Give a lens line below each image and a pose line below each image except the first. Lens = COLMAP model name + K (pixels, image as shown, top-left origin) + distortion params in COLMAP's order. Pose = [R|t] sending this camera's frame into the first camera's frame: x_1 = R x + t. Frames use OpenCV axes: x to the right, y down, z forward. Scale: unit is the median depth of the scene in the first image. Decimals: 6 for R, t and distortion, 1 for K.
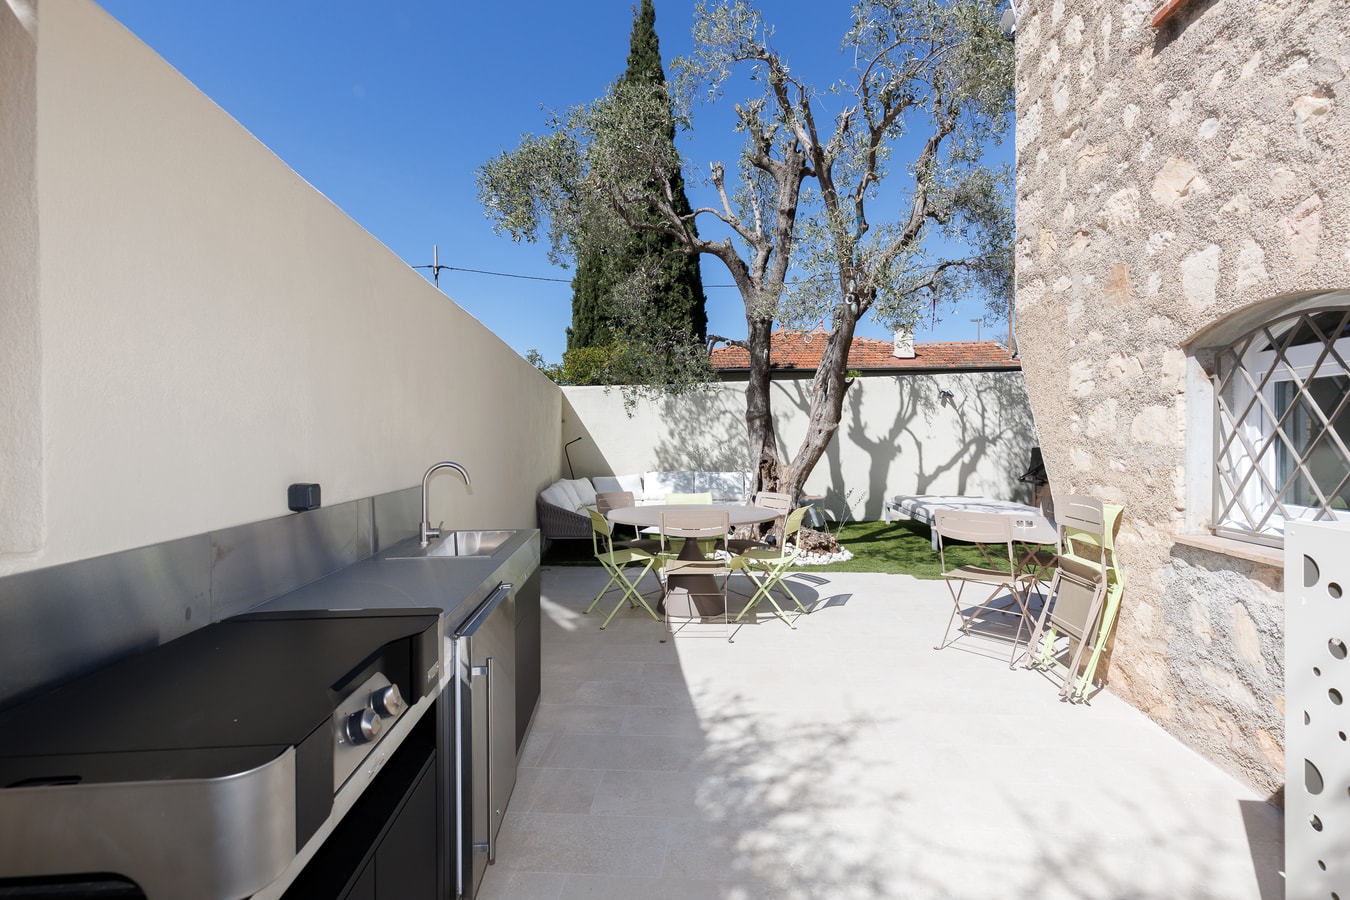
lens RADIAL K [[618.3, 0, 671.5], [0, 618.3, 448.6], [0, 0, 1]] dist [-0.004808, 0.001070]
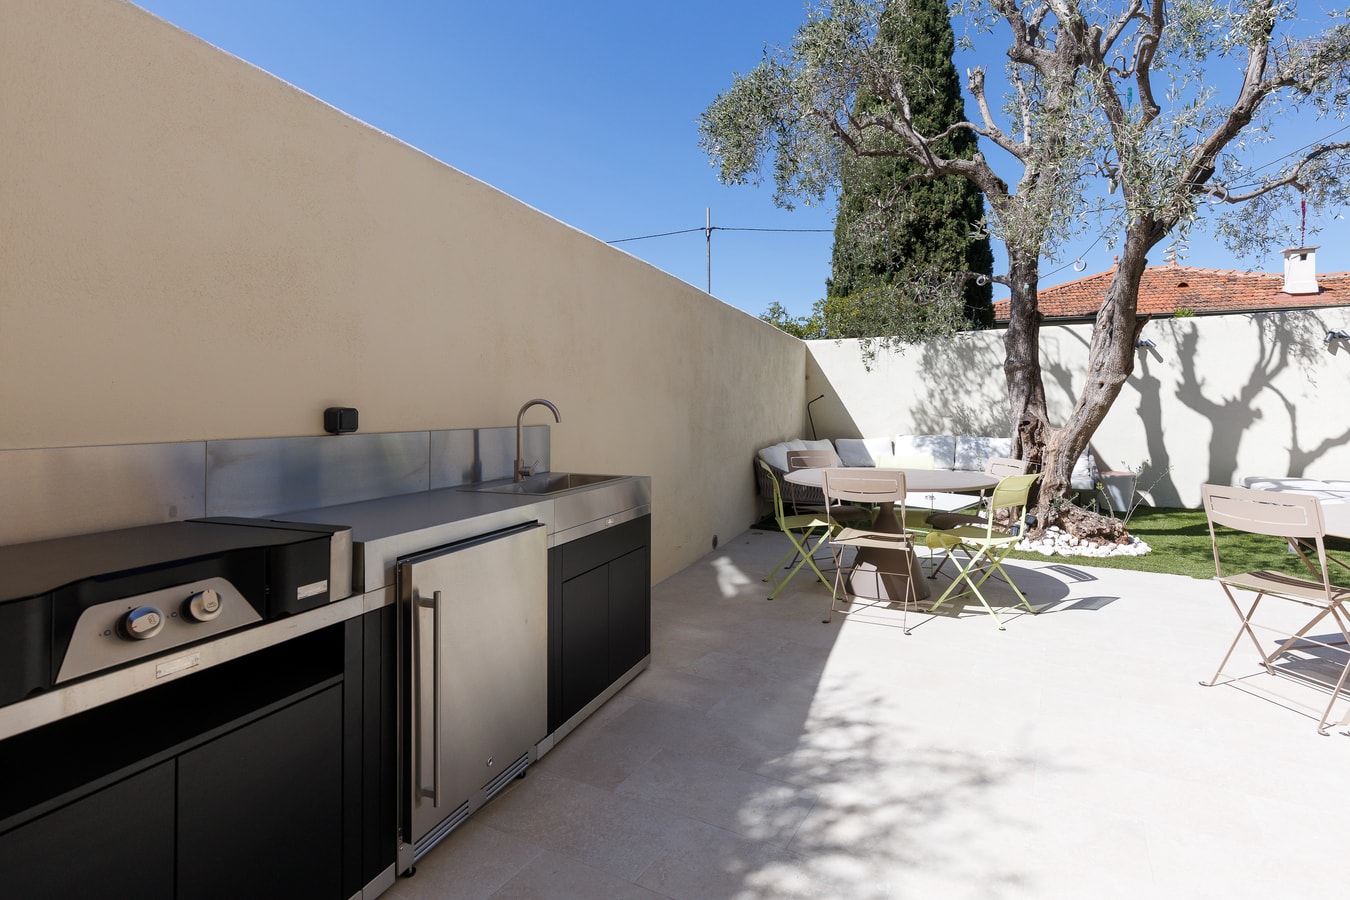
lens RADIAL K [[656.7, 0, 717.1], [0, 656.7, 403.1], [0, 0, 1]] dist [-0.006089, 0.000870]
pose [[0.921862, 0.008908, -0.387416, 0.112407], [-0.016214, 0.999747, -0.015595, 0.015115], [0.387179, 0.020658, 0.921773, 0.058171]]
